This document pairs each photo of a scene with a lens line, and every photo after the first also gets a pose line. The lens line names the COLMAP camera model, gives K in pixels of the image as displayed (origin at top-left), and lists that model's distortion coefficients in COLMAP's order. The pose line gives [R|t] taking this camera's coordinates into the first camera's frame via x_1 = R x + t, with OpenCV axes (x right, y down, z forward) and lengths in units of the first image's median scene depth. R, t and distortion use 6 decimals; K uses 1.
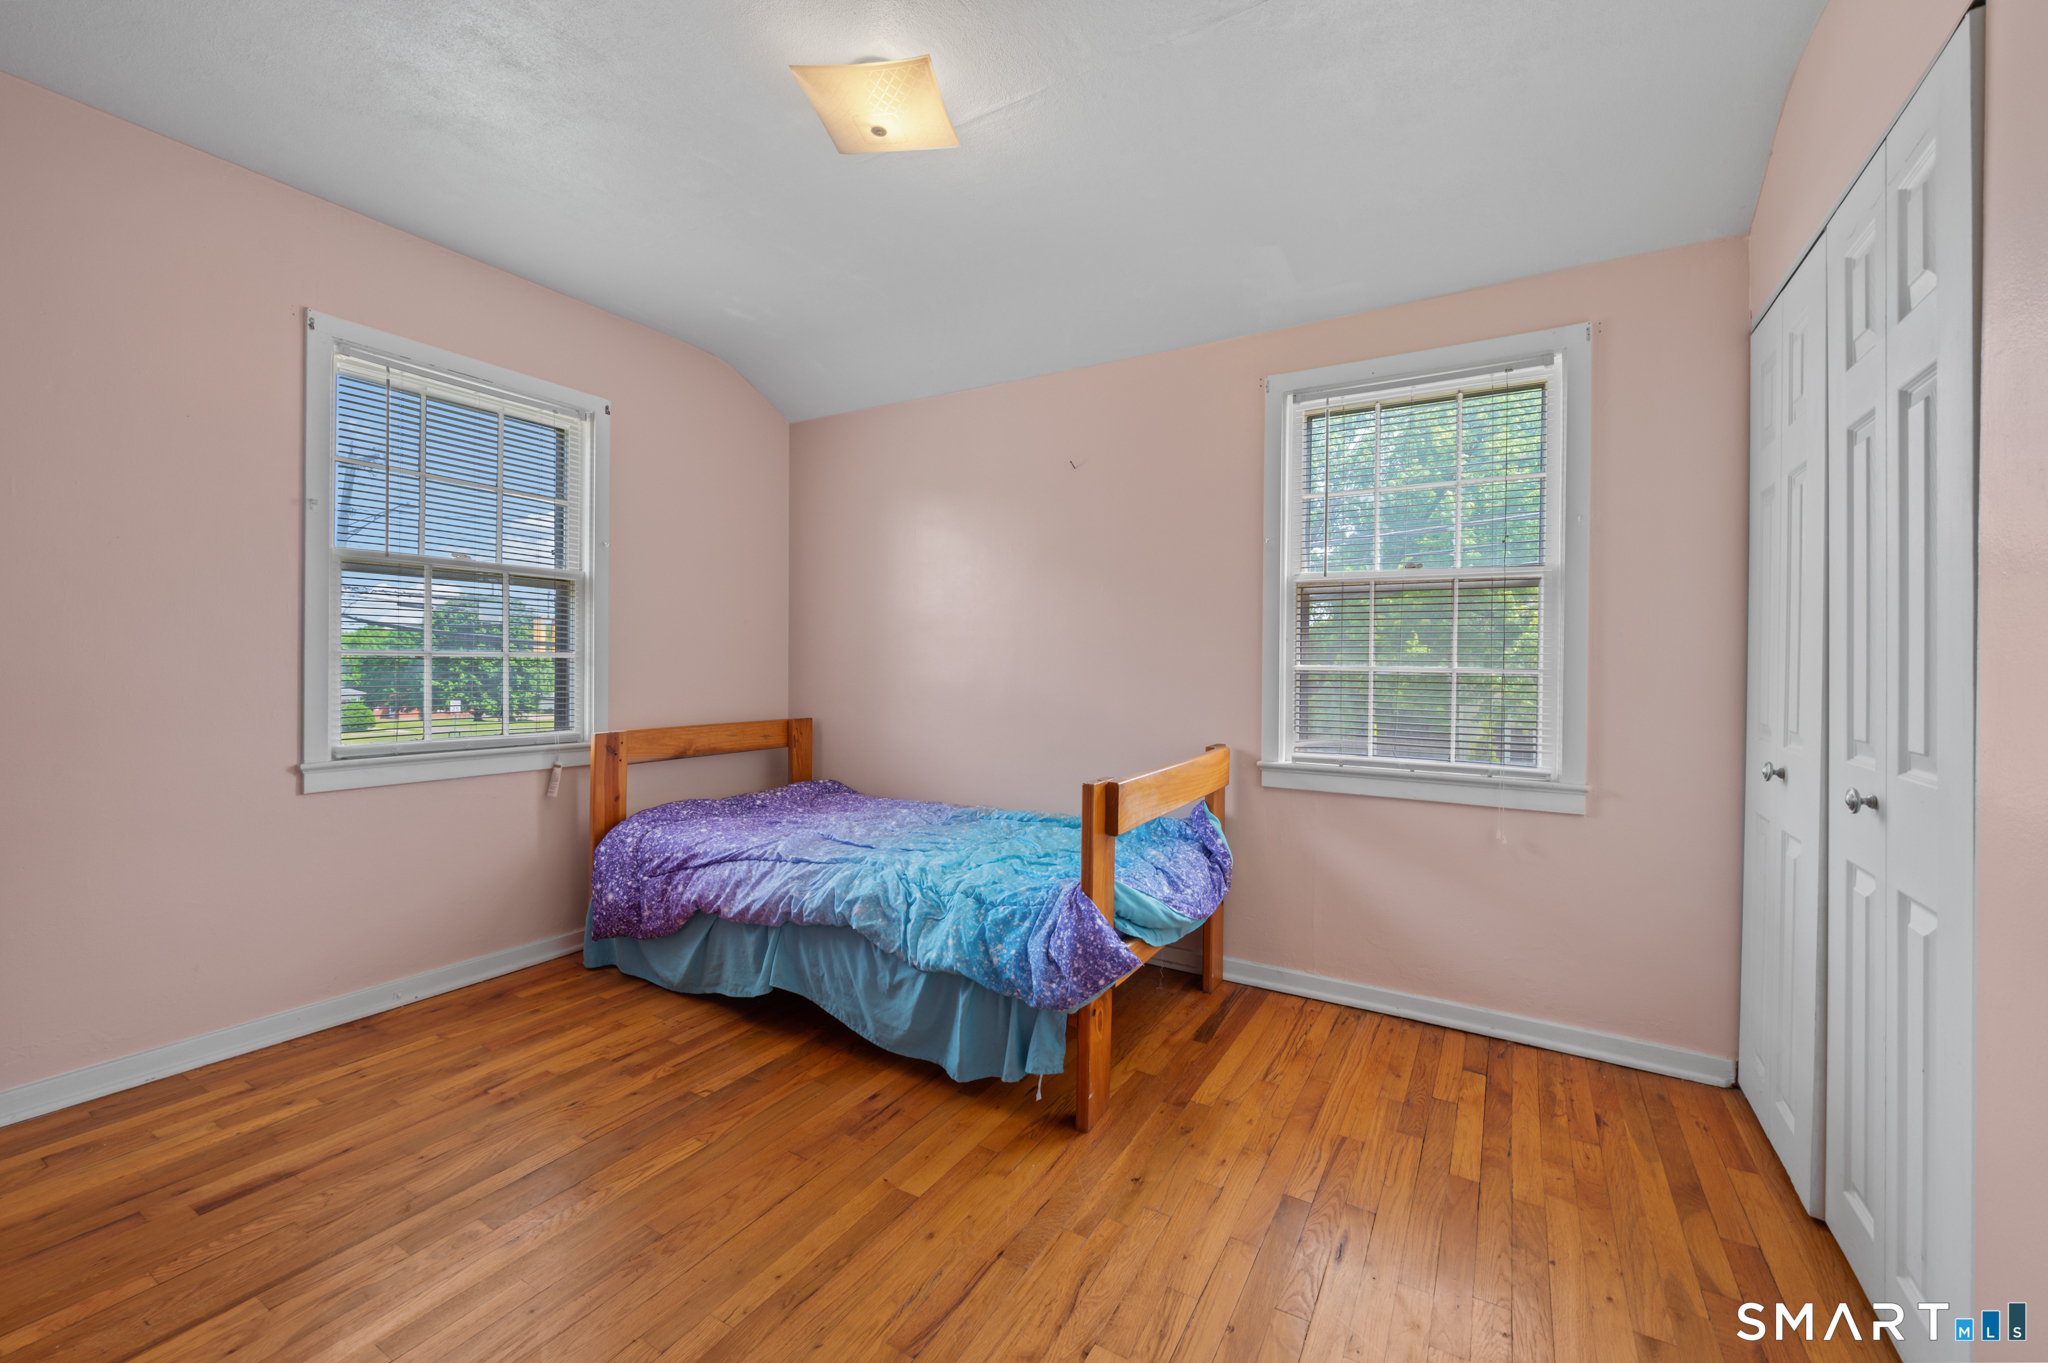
lens RADIAL K [[826.3, 0, 1029.6], [0, 826.3, 677.7], [0, 0, 1]] dist [0.000815, 0.000287]
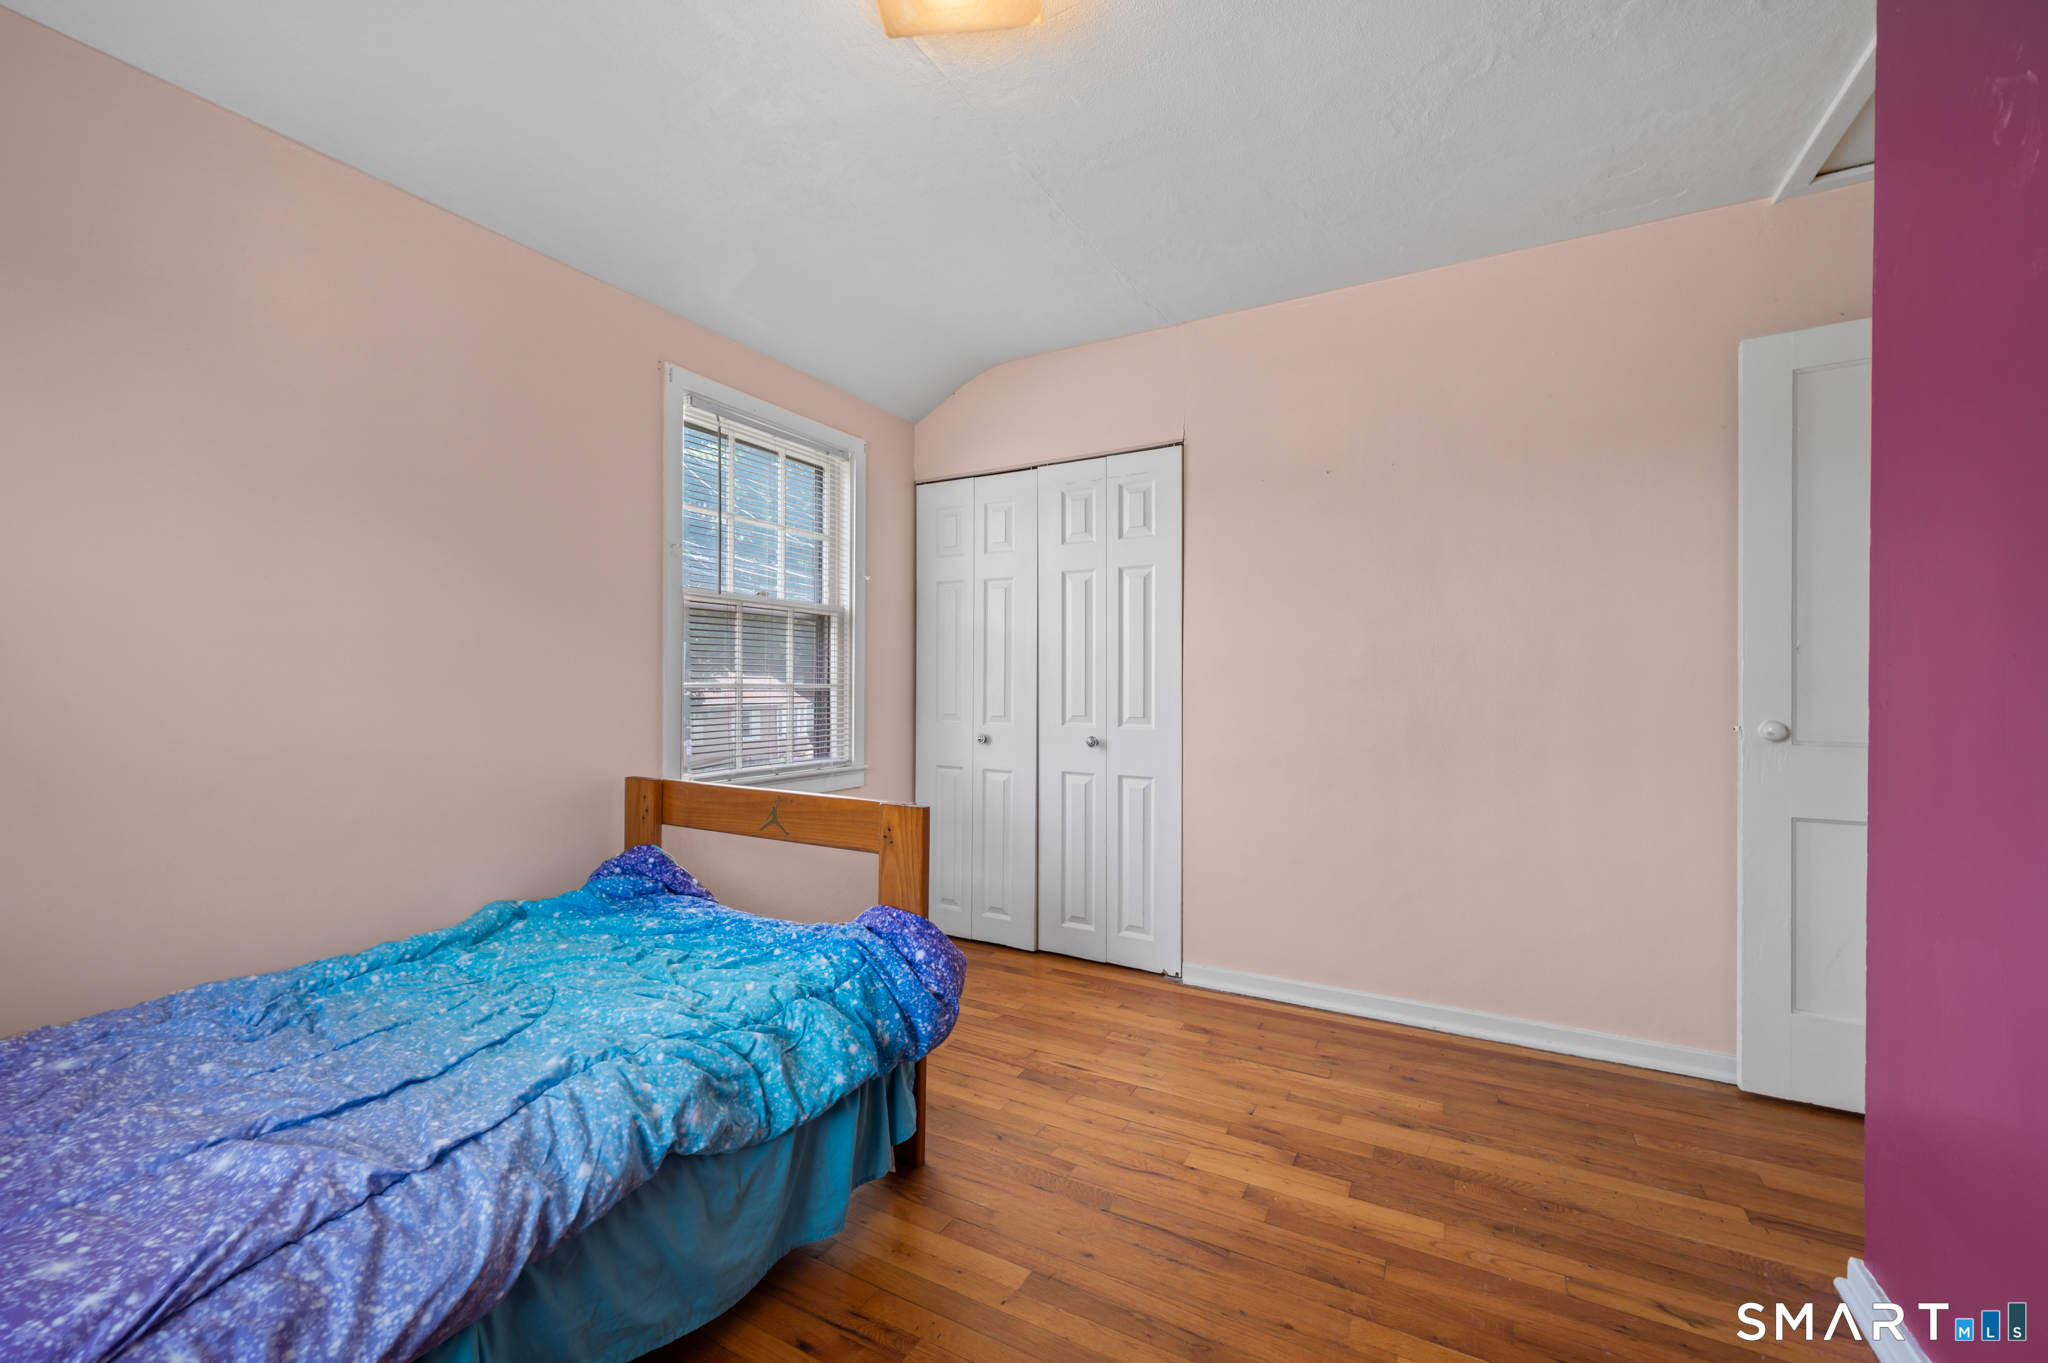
lens RADIAL K [[836.7, 0, 1033.2], [0, 836.7, 684.3], [0, 0, 1]] dist [0.000218, -0.000136]
pose [[-0.055525, -0.009894, 0.998408, -0.915218], [0.009258, 0.999903, 0.010424, -0.026304], [-0.998414, 0.009822, -0.055428, 0.906555]]
